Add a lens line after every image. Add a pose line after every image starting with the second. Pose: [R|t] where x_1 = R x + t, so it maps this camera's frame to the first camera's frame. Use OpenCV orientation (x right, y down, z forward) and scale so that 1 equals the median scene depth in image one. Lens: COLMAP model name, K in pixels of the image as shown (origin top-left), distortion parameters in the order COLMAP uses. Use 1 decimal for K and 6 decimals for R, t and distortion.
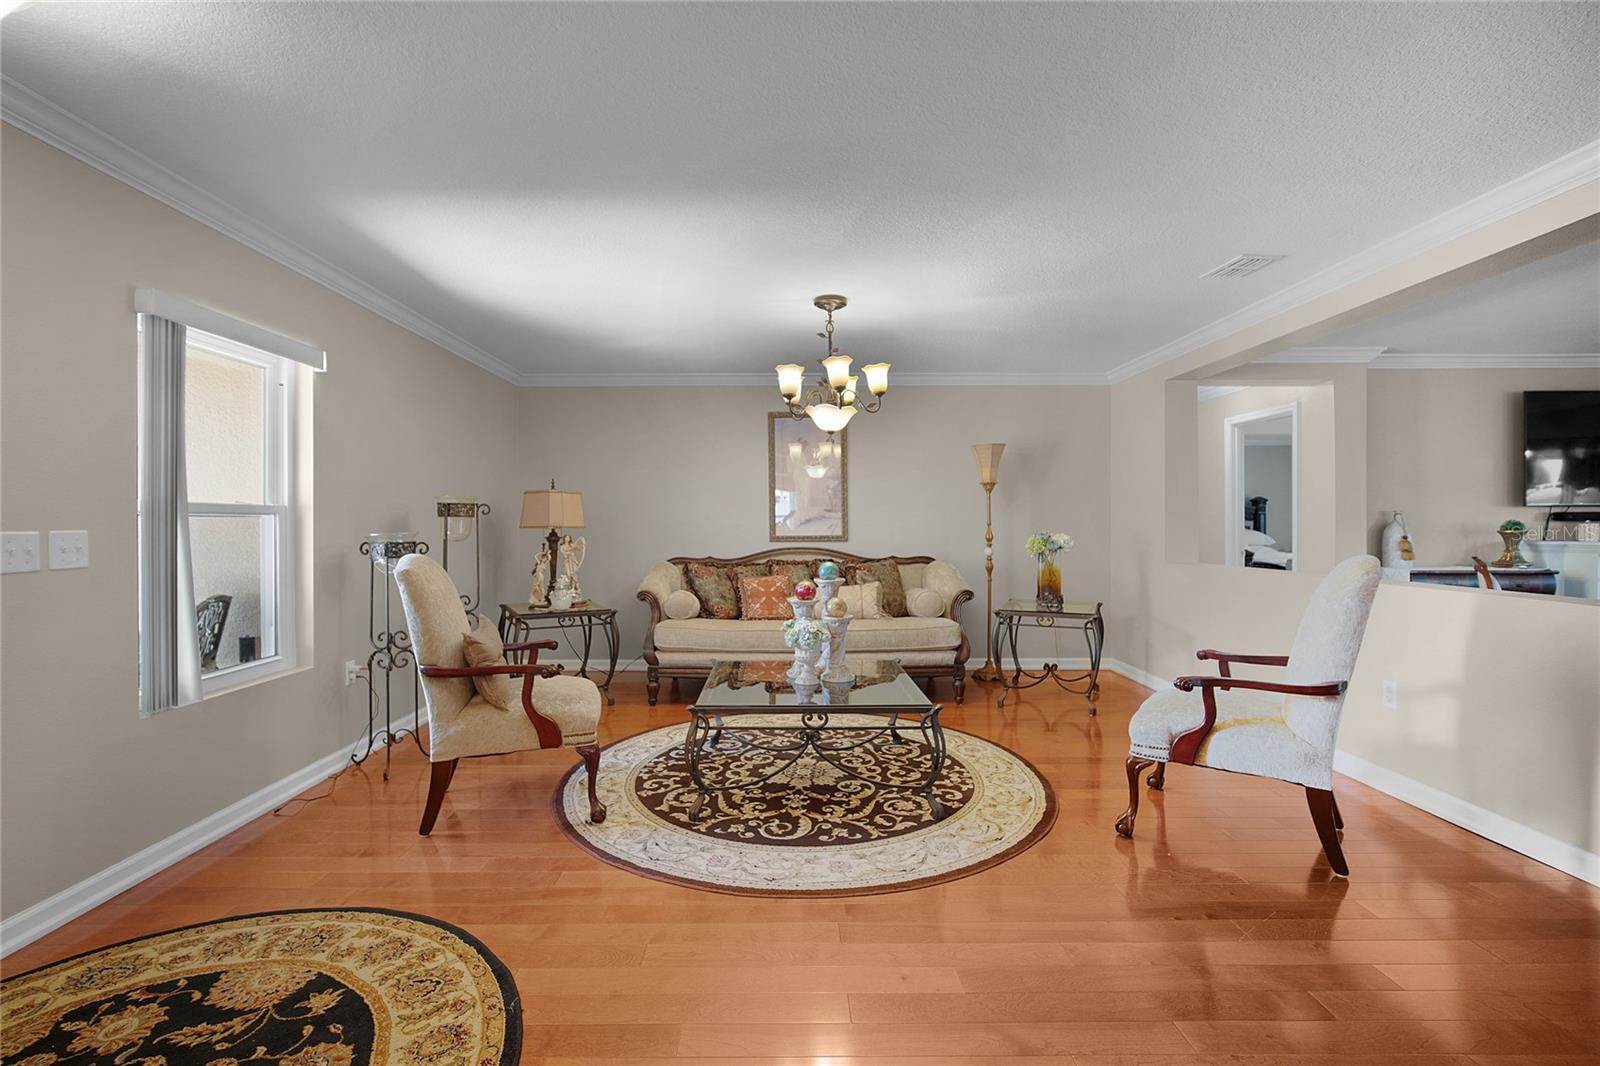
lens RADIAL K [[706.7, 0, 785.8], [0, 706.7, 535.9], [0, 0, 1]] dist [-0.013742, 0.004952]
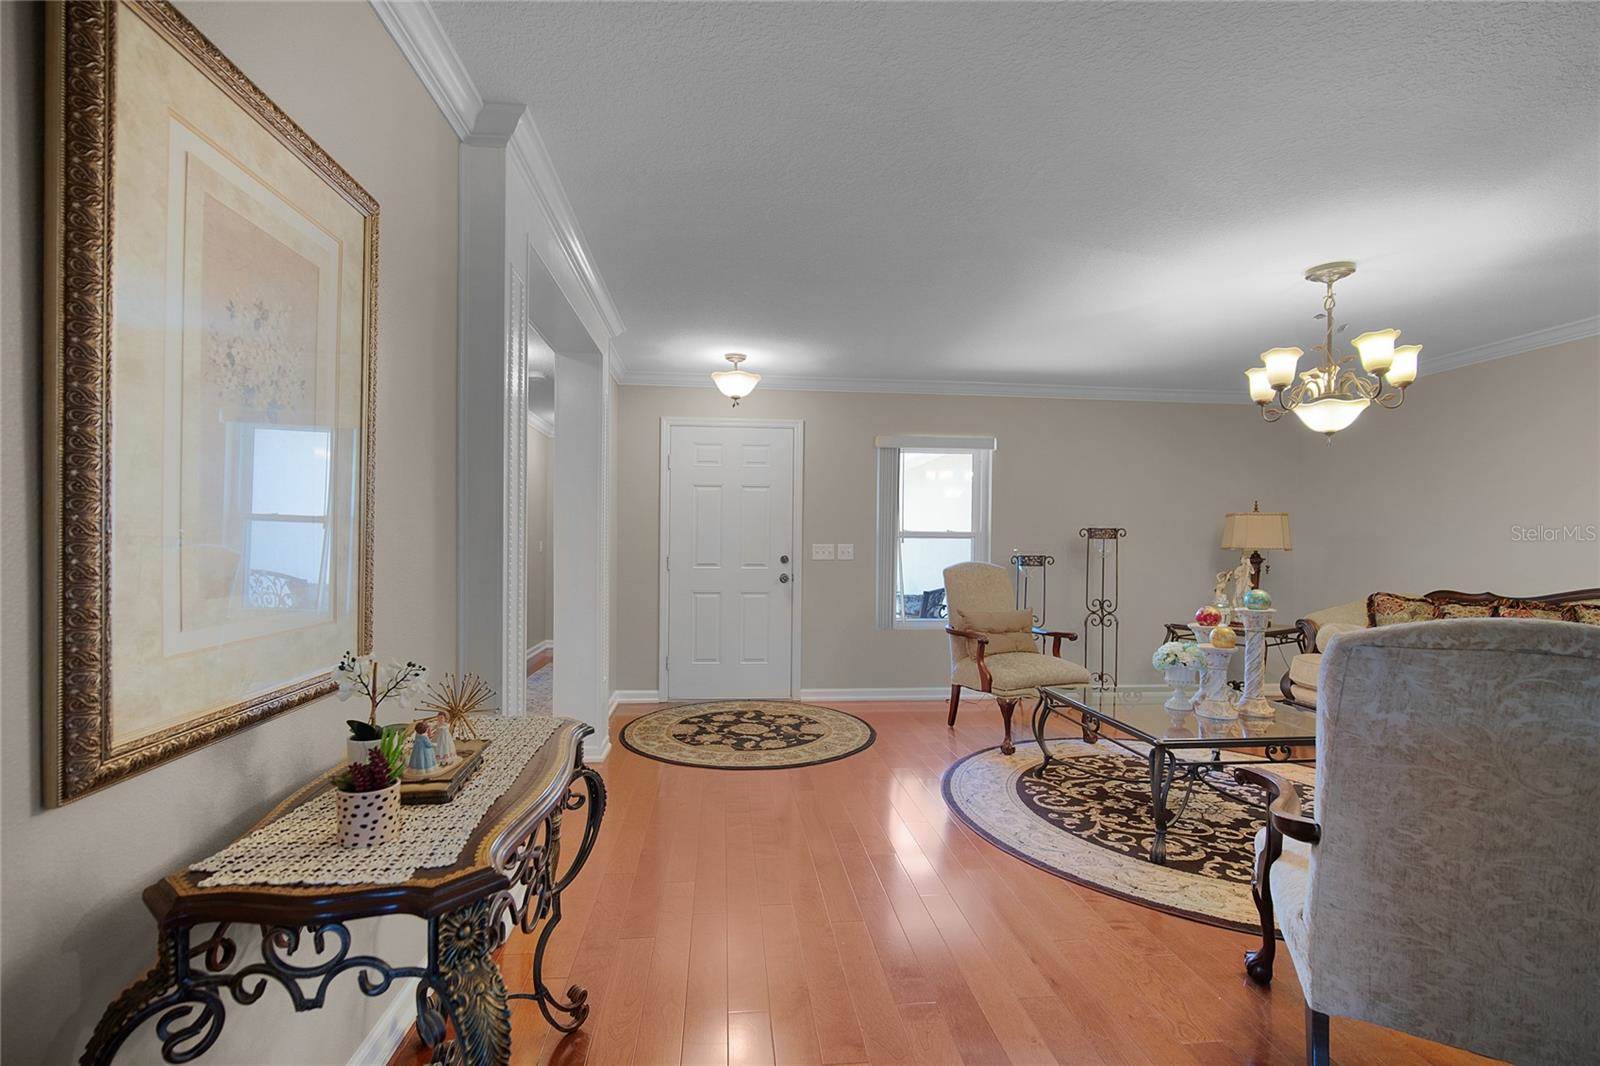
lens RADIAL K [[709.0, 0, 806.1], [0, 709.0, 564.4], [0, 0, 1]] dist [-0.001539, 0.000025]
pose [[0.116488, 0.033846, -0.992615, 0.812134], [-0.026704, 0.999165, 0.030935, -0.006053], [0.992833, 0.022903, 0.117294, 0.318901]]
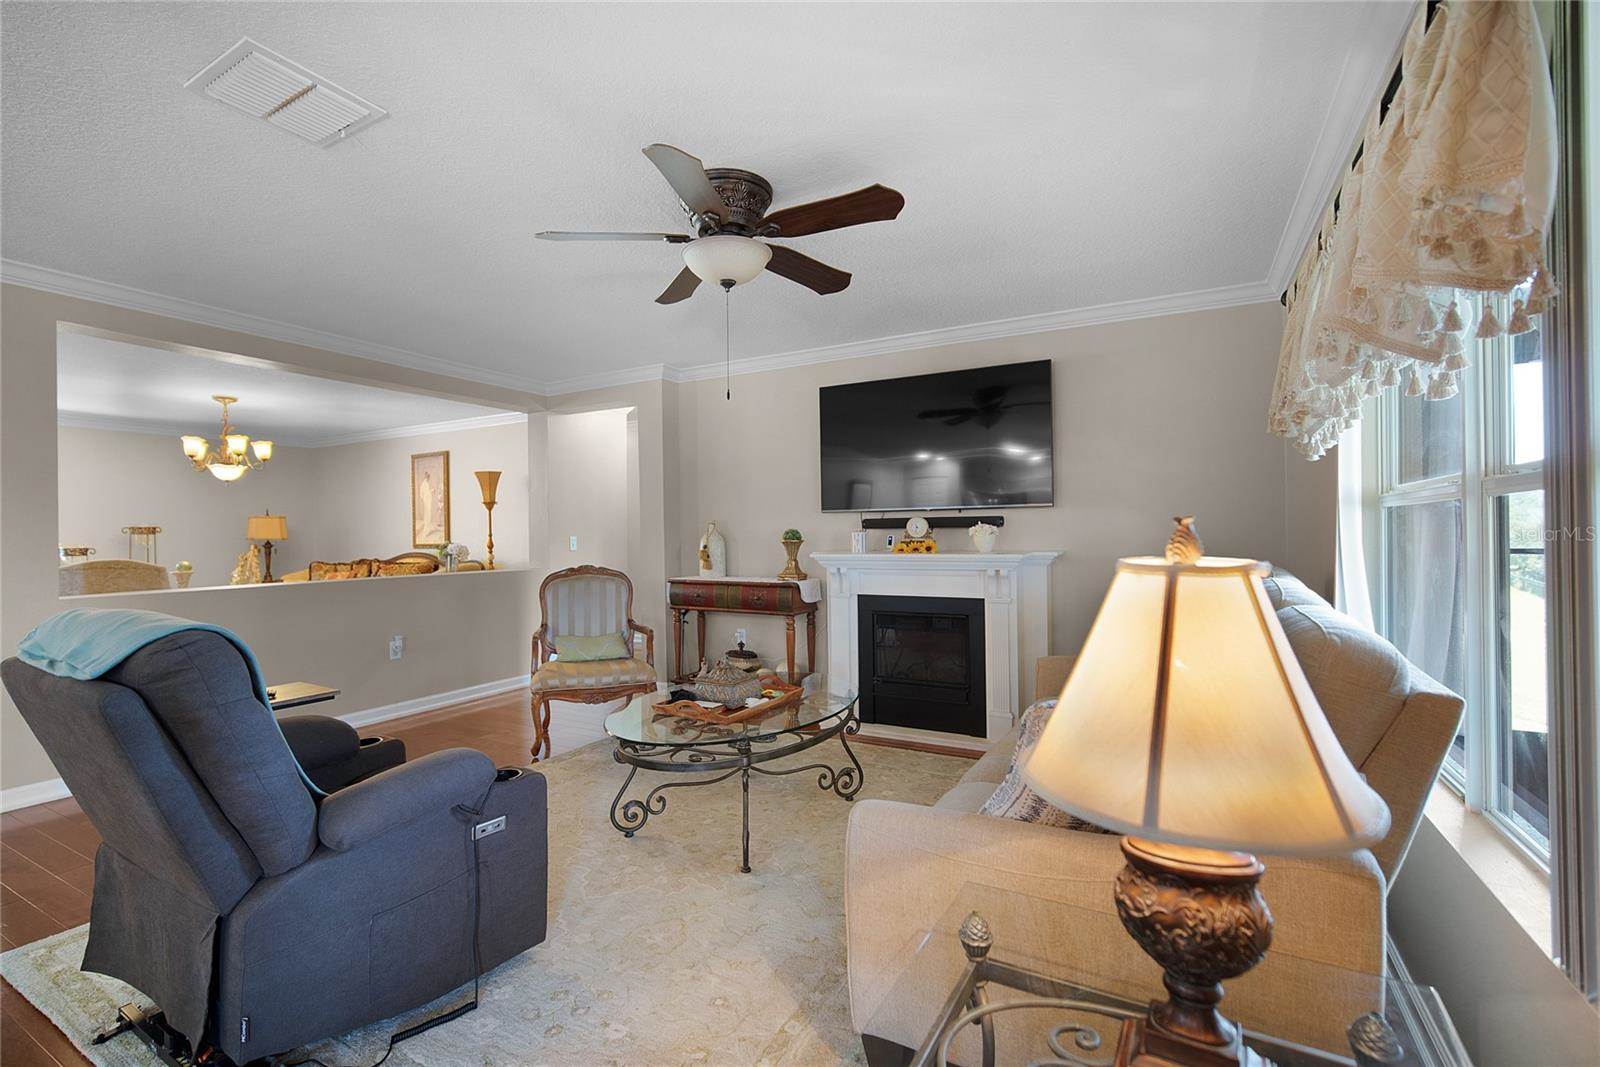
lens RADIAL K [[706.7, 0, 785.8], [0, 706.7, 536.4], [0, 0, 1]] dist [-0.013742, 0.004952]
pose [[0.875900, -0.004621, -0.482470, 1.989178], [0.001627, 0.999977, -0.006623, -0.007296], [0.482490, 0.005016, 0.875887, 0.214121]]
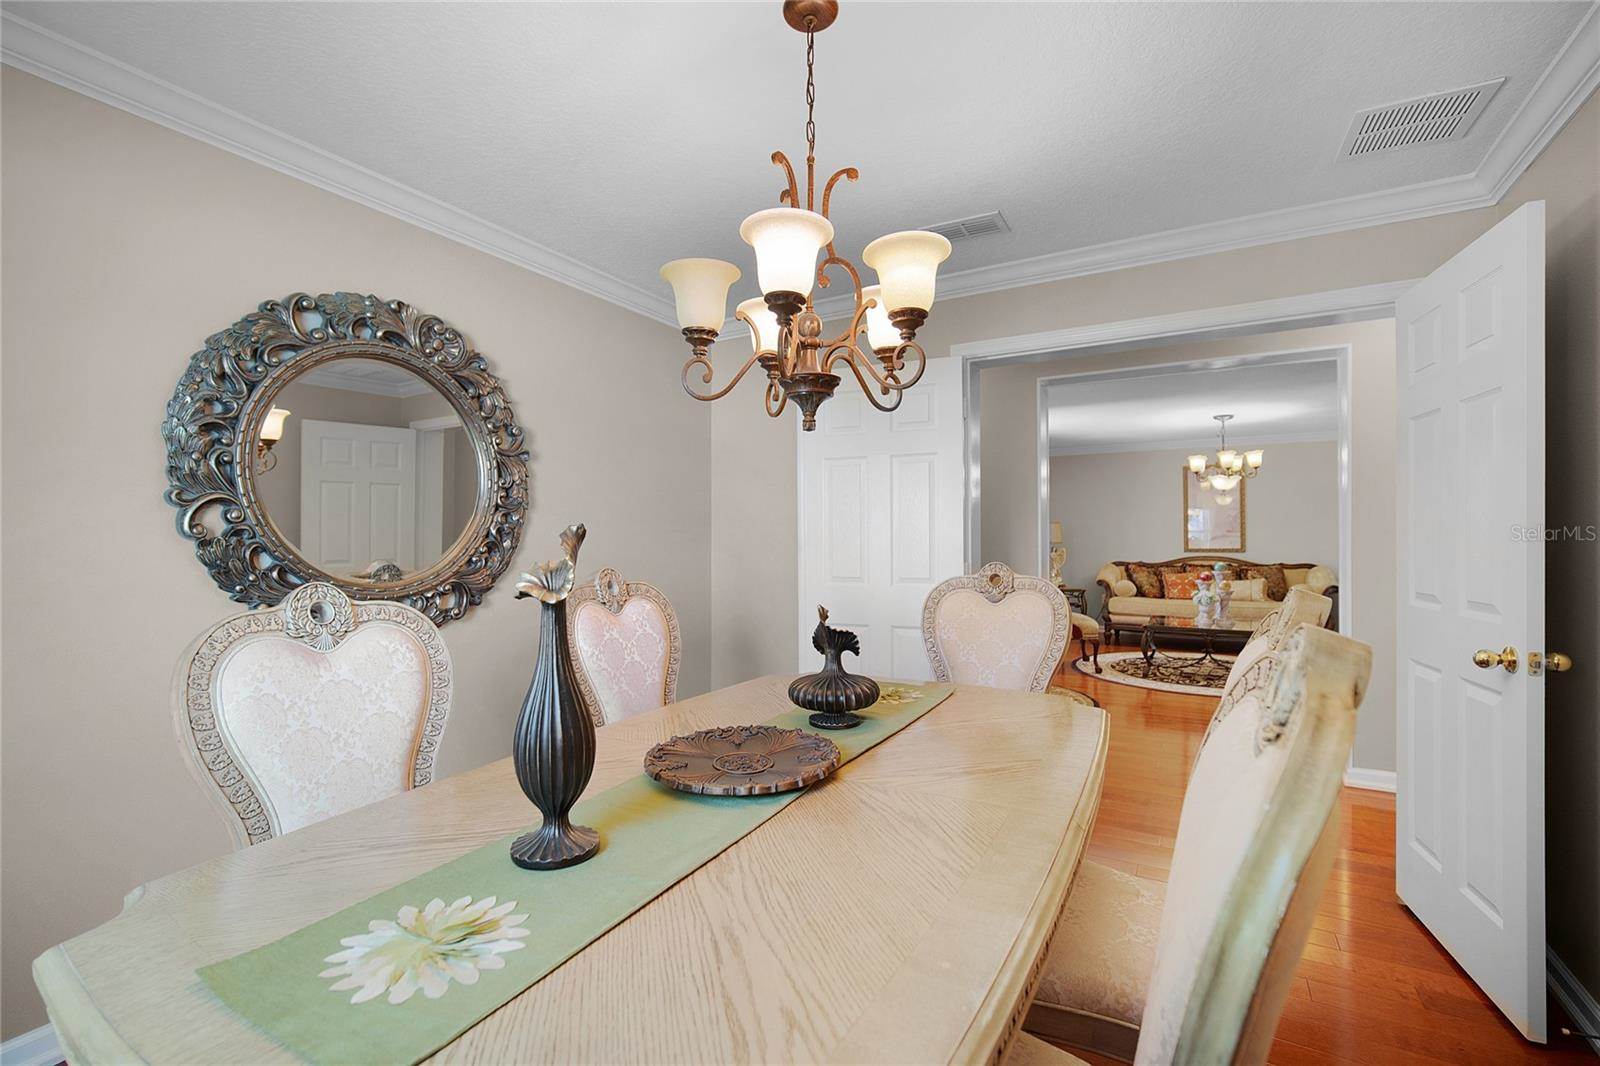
lens RADIAL K [[706.7, 0, 785.8], [0, 706.7, 535.9], [0, 0, 1]] dist [-0.013742, 0.004952]
pose [[0.860151, 0.000290, -0.510039, 0.019125], [-0.008683, 0.999863, -0.014075, 0.002639], [0.509965, 0.016535, 0.860036, -1.104015]]
